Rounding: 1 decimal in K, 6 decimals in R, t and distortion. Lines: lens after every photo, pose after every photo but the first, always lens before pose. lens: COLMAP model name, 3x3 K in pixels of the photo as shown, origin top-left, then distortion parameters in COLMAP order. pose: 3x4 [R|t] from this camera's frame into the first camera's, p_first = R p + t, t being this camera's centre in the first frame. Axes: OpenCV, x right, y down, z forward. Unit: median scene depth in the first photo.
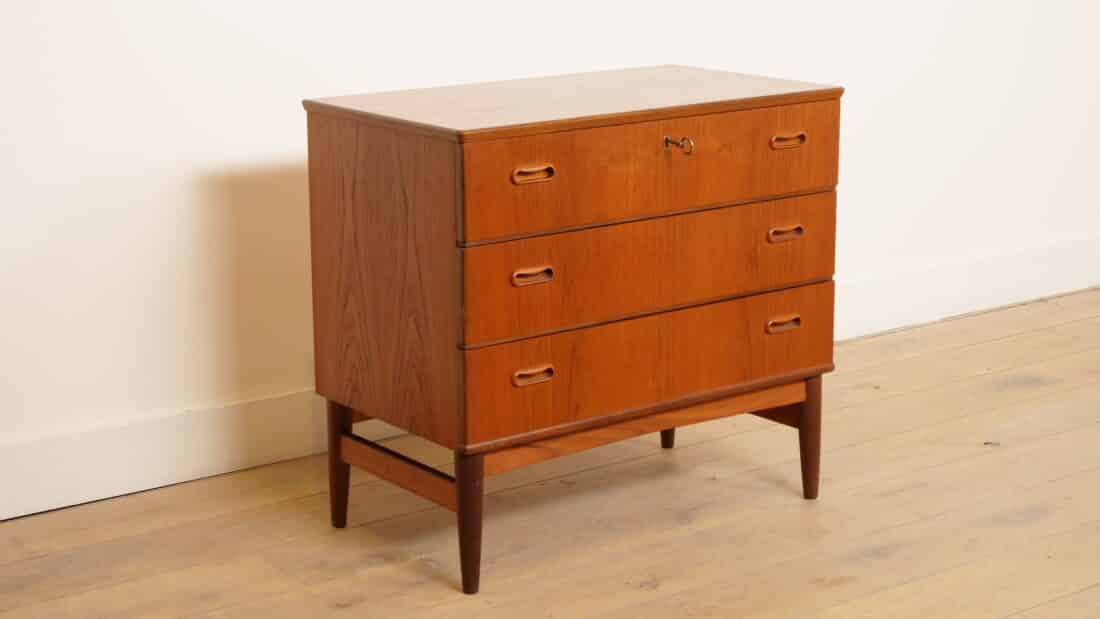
lens RADIAL K [[2026.0, 0, 550.0], [0, 2026.0, 309.5], [0, 0, 1]] dist [0.013279, -0.092022]
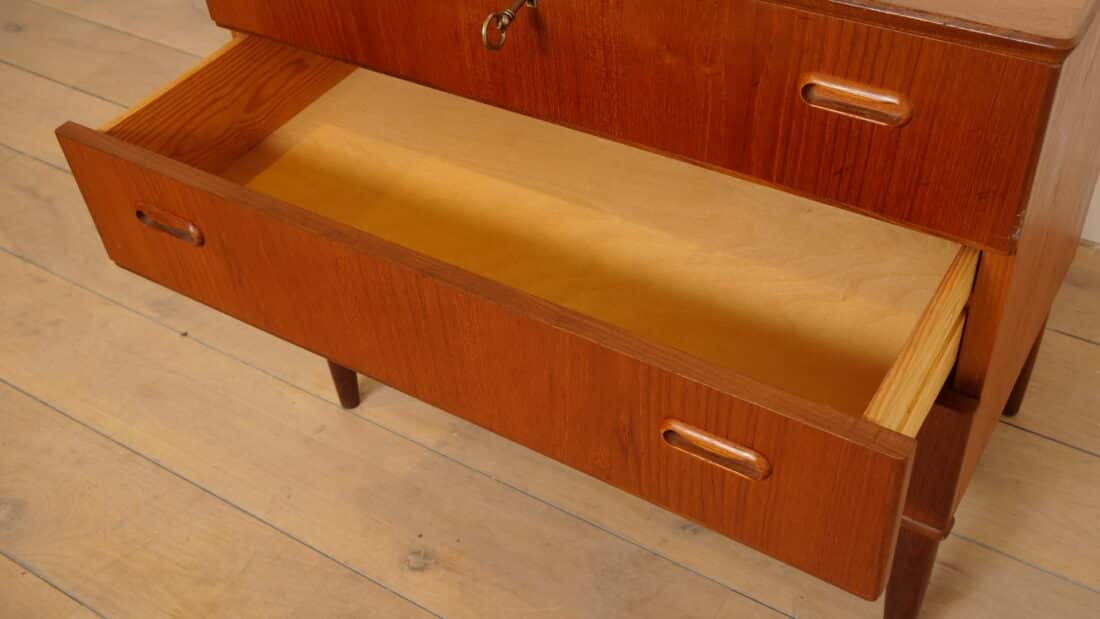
lens RADIAL K [[1180.8, 0, 550.0], [0, 1180.8, 309.5], [0, 0, 1]] dist [0.003952, 0.011076]
pose [[0.335179, 0.612420, -0.715958, 0.295680], [-0.152479, 0.785159, 0.600230, -0.185618], [0.929734, -0.092016, 0.356550, 0.849758]]
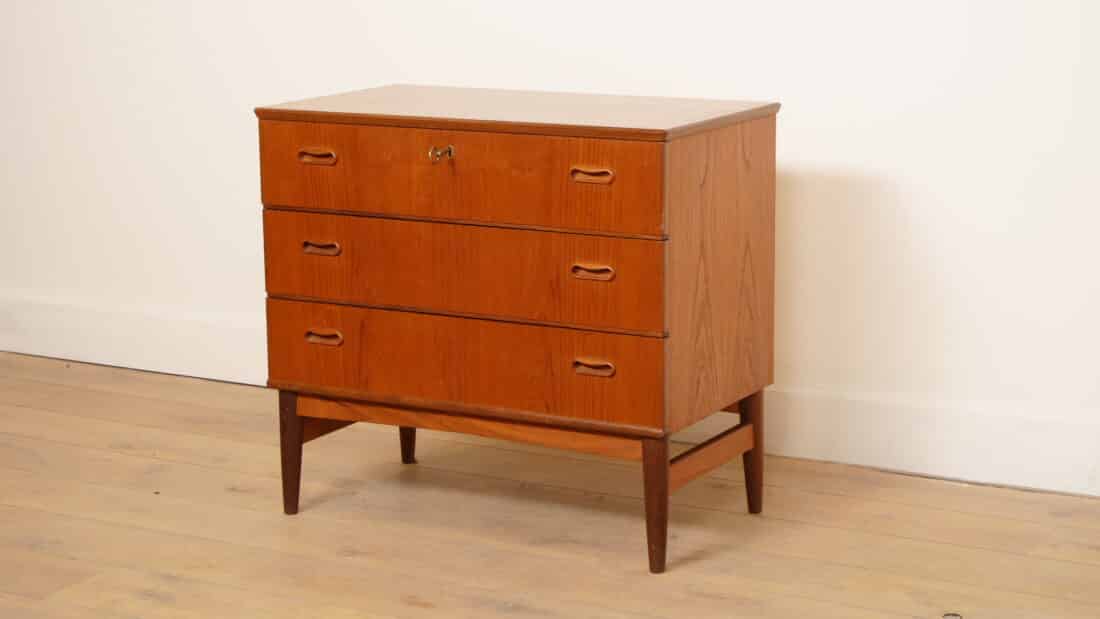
lens RADIAL K [[2237.0, 0, 550.0], [0, 2237.0, 309.5], [0, 0, 1]] dist [-0.043636, -0.044740]
pose [[0.393090, 0.180634, -0.901583, 1.072702], [-0.205642, 0.972949, 0.105273, -0.128535], [0.896210, 0.144022, 0.419602, 0.546009]]
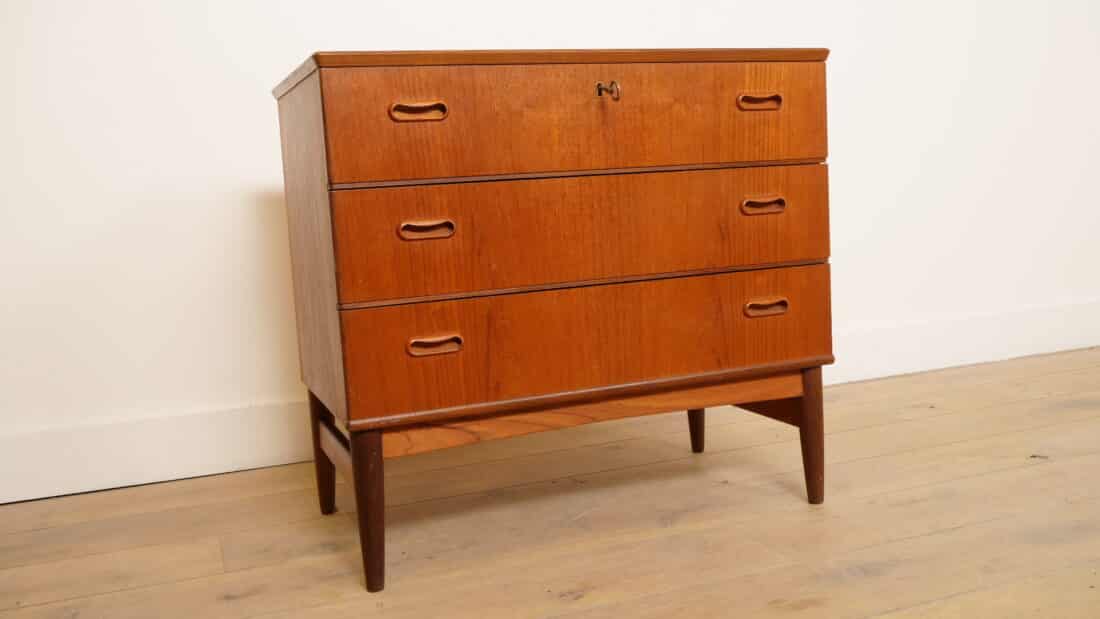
lens RADIAL K [[1027.6, 0, 551.8], [0, 1027.6, 289.9], [0, 0, 1]] dist [-0.013812, 0.001498]
pose [[0.960826, -0.019506, -0.276464, 0.153021], [-0.014246, 0.992726, -0.119551, 0.057360], [0.276785, 0.118806, 0.953559, 0.541432]]
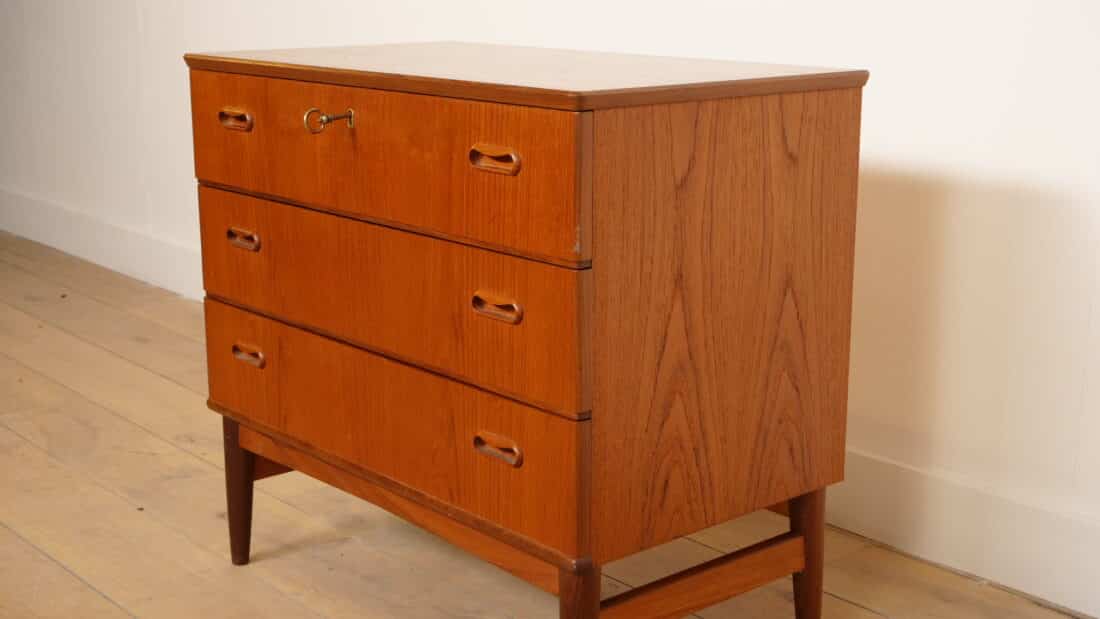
lens RADIAL K [[1499.1, 0, 550.0], [0, 1499.1, 309.5], [0, 0, 1]] dist [0.017268, 0.007475]
pose [[0.057728, 0.230139, -0.971444, 0.575598], [-0.231315, 0.949670, 0.211235, -0.140768], [0.971165, 0.212515, 0.108057, 0.974335]]
